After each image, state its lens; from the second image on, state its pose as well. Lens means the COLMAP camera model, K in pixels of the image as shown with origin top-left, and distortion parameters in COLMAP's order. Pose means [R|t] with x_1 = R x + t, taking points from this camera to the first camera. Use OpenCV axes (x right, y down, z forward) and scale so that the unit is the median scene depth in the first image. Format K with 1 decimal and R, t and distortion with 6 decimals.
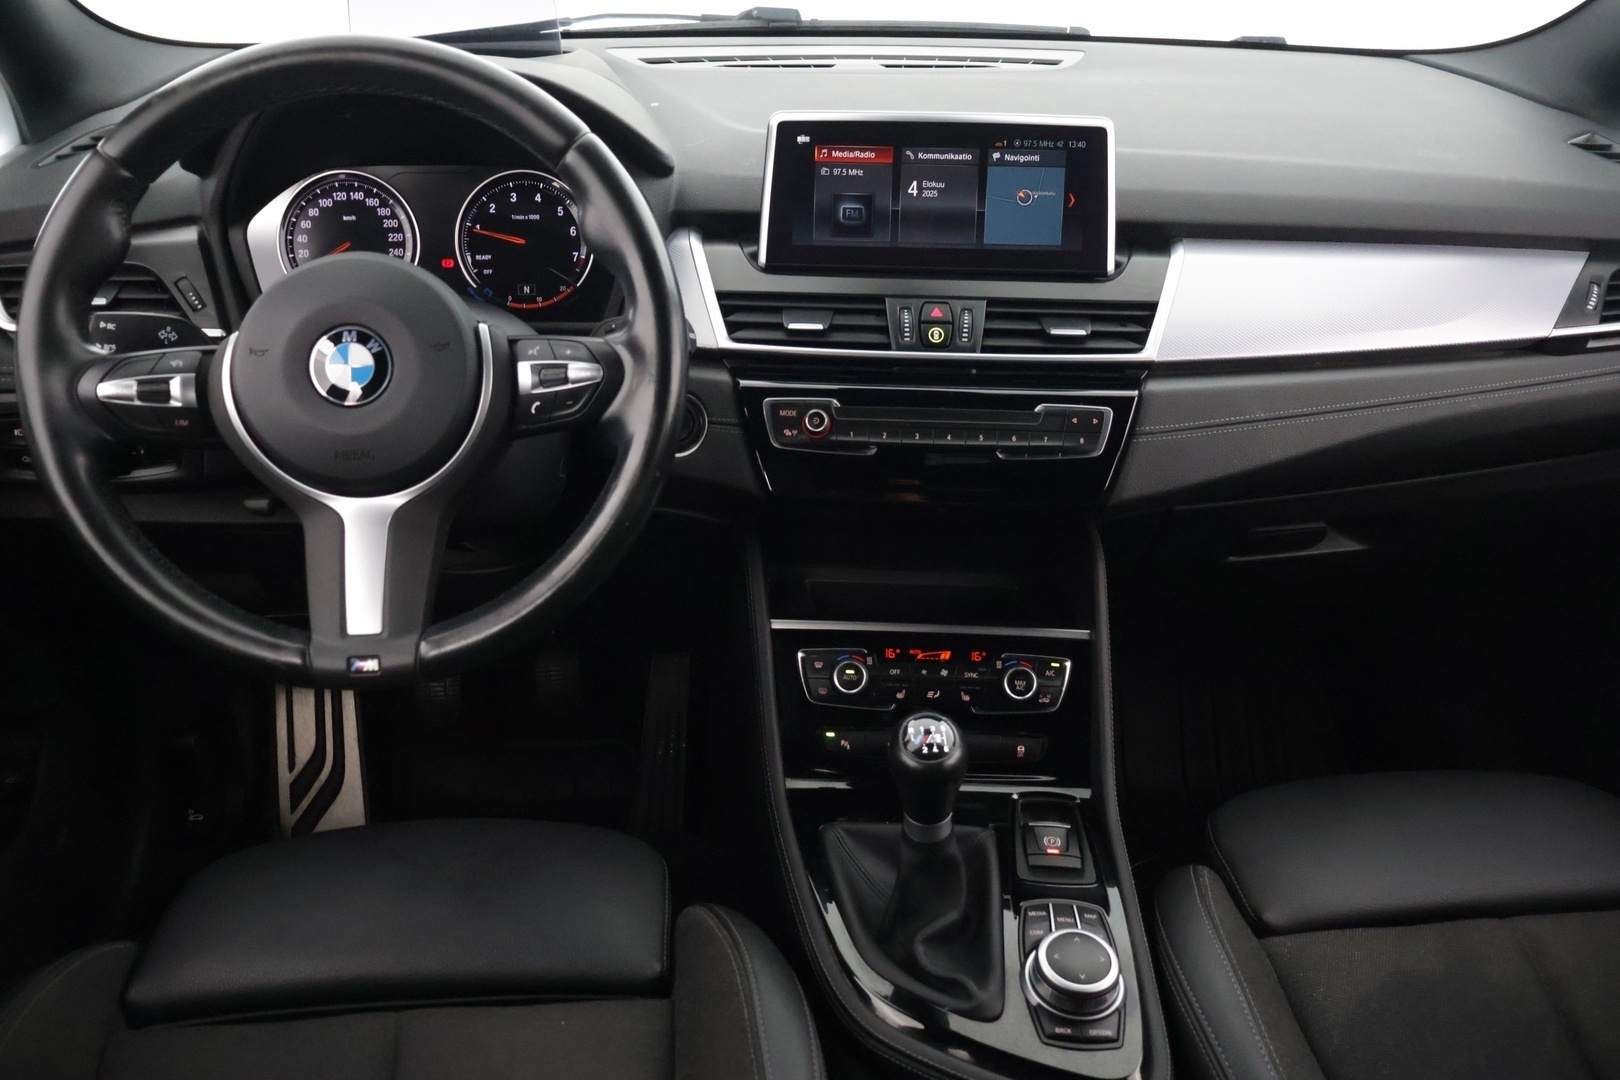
lens RADIAL K [[1332.9, 0, 811.4], [0, 1332.9, 535.6], [0, 0, 1]] dist [-0.010699, 0.017762]
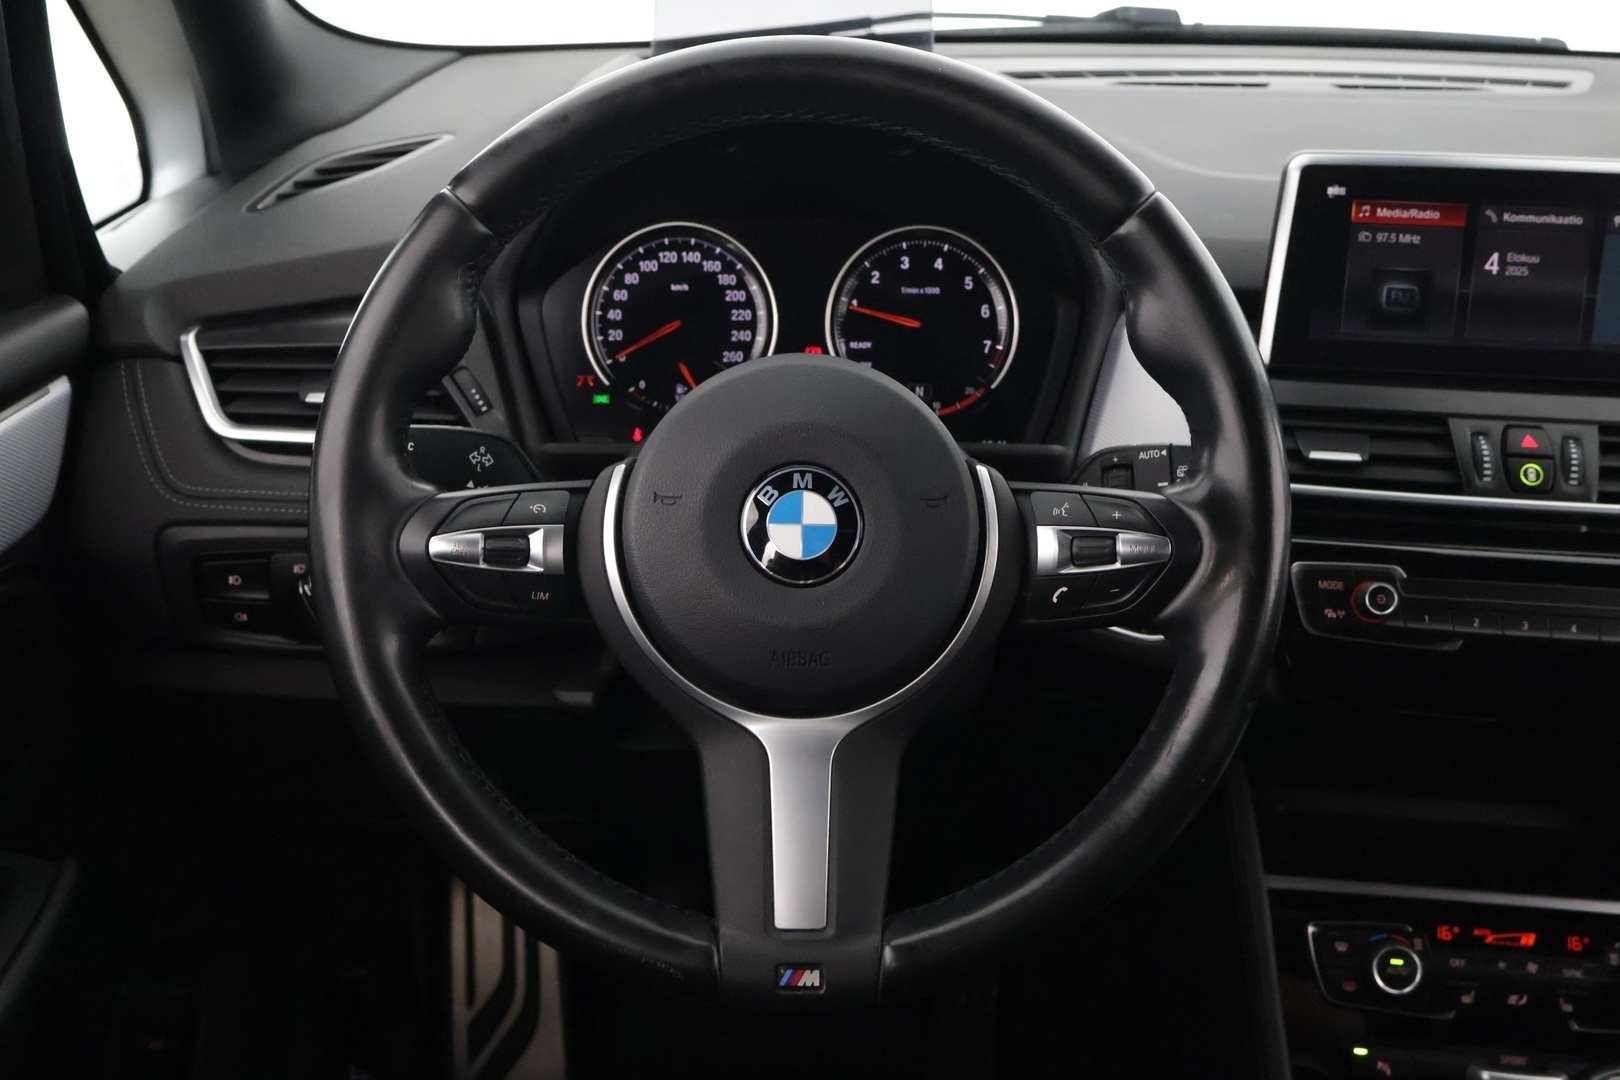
lens RADIAL K [[1595.7, 0, 814.1], [0, 1595.7, 546.9], [0, 0, 1]] dist [-0.005443, 0.000000]
pose [[0.998035, 0.029042, -0.055525, -0.226946], [-0.031883, 0.998190, -0.050987, -0.058315], [0.053944, 0.052657, 0.997155, 0.155922]]
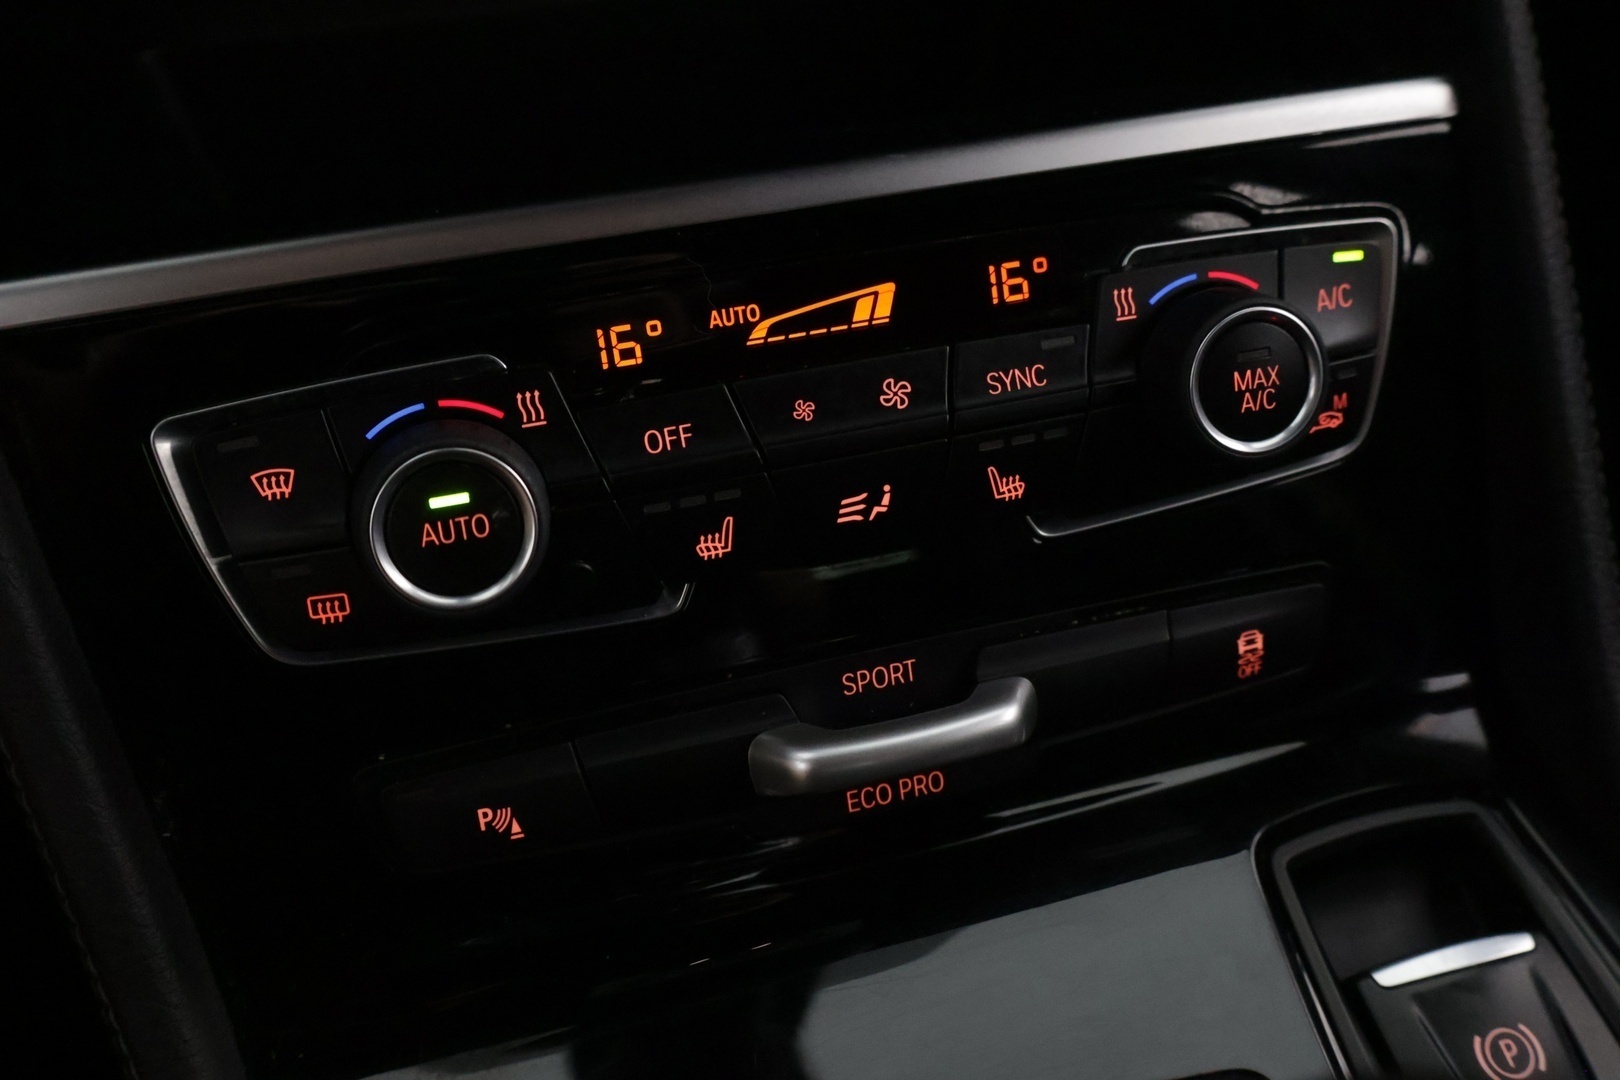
lens RADIAL K [[1595.7, 0, 814.2], [0, 1595.7, 539.5], [0, 0, 1]] dist [-0.005443, 0.000000]
pose [[0.942545, -0.229599, 0.242679, 0.021124], [0.134450, 0.925684, 0.353599, 0.033221], [-0.305830, -0.300655, 0.903369, 0.766616]]
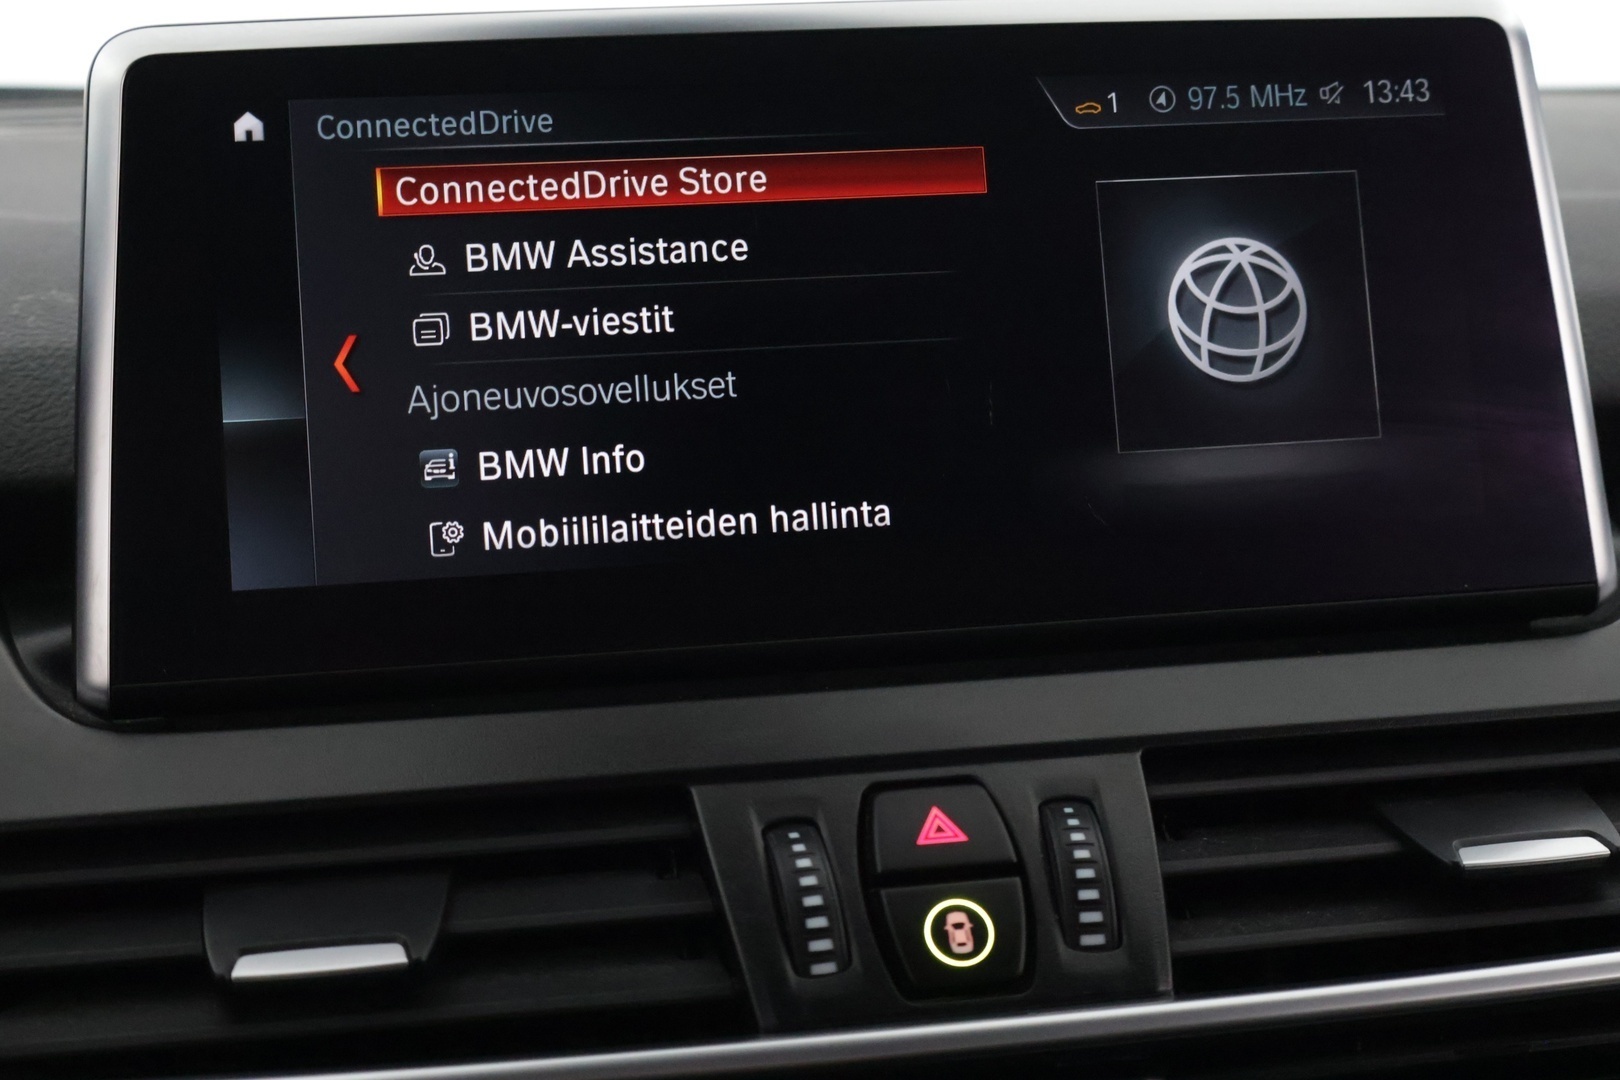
lens RADIAL K [[2317.0, 0, 816.6], [0, 2317.0, 540.7], [0, 0, 1]] dist [0.037641, 0.000000]
pose [[0.977394, -0.077617, 0.196665, 0.005045], [0.133662, 0.947550, -0.290315, -0.104654], [-0.163816, 0.310039, 0.936504, 0.634506]]
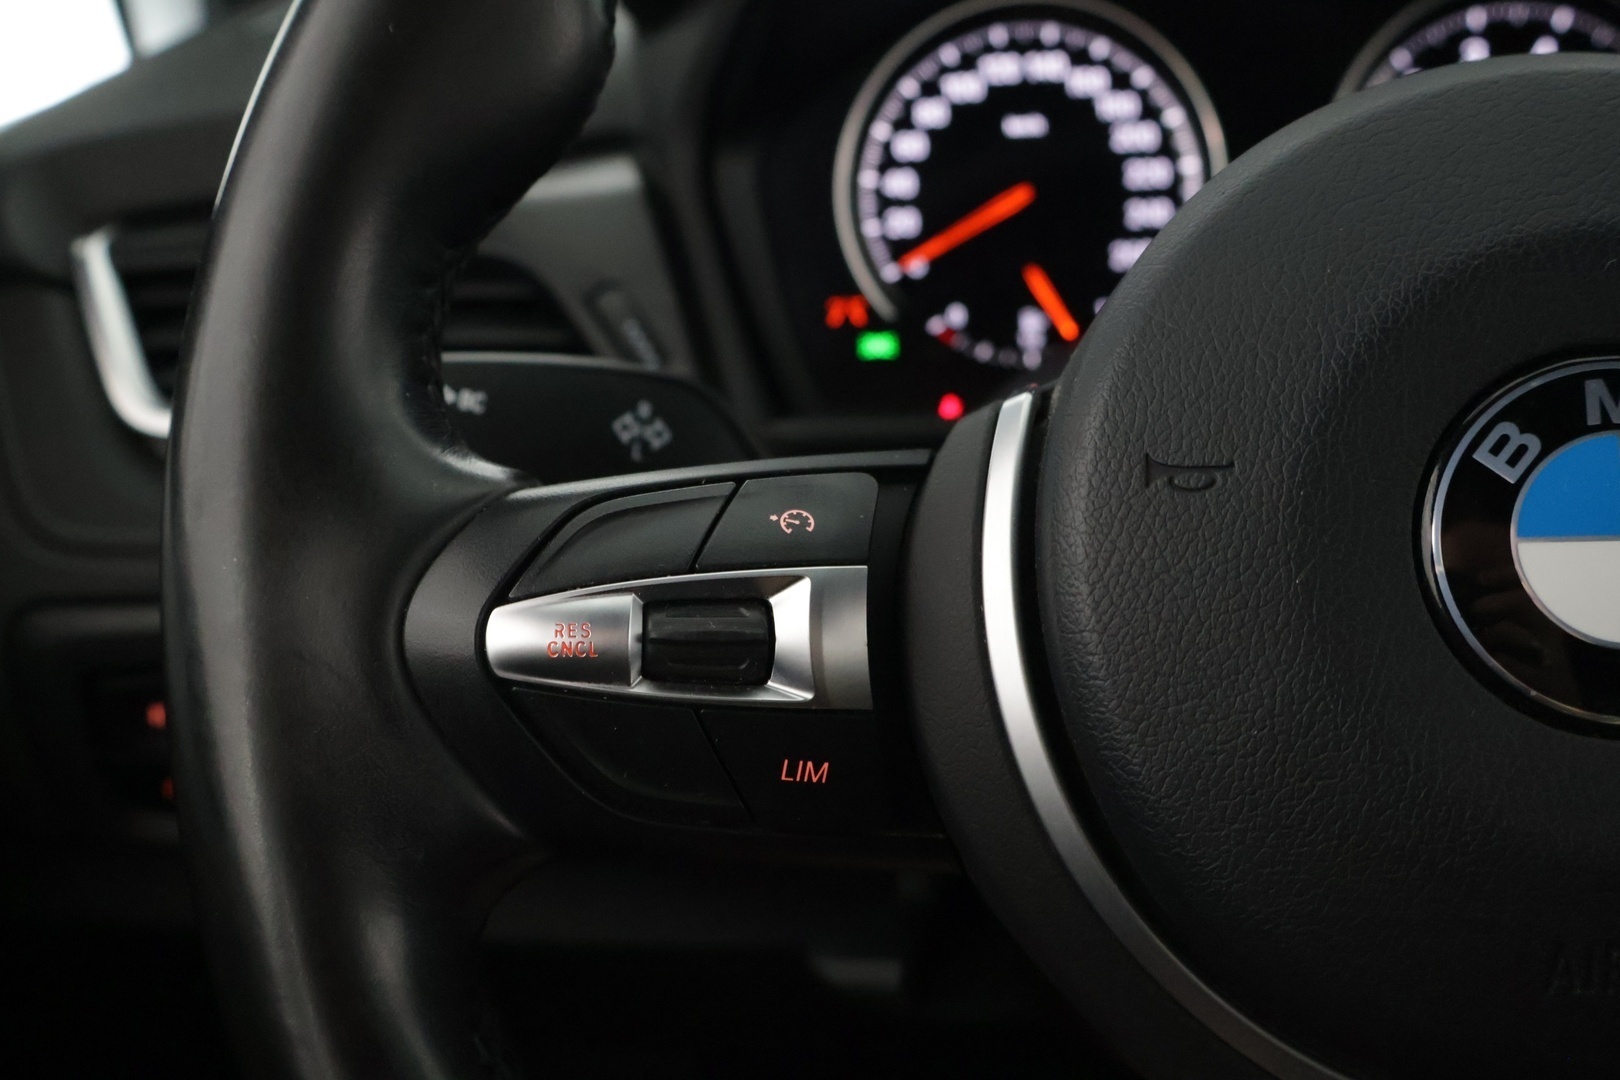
lens RADIAL K [[1731.4, 0, 835.7], [0, 1731.4, 511.0], [0, 0, 1]] dist [-0.019108, 0.000000]
pose [[0.986370, -0.005426, -0.164452, -0.326411], [-0.015167, 0.992203, -0.123703, -0.073867], [0.163841, 0.124511, 0.978598, 0.545481]]
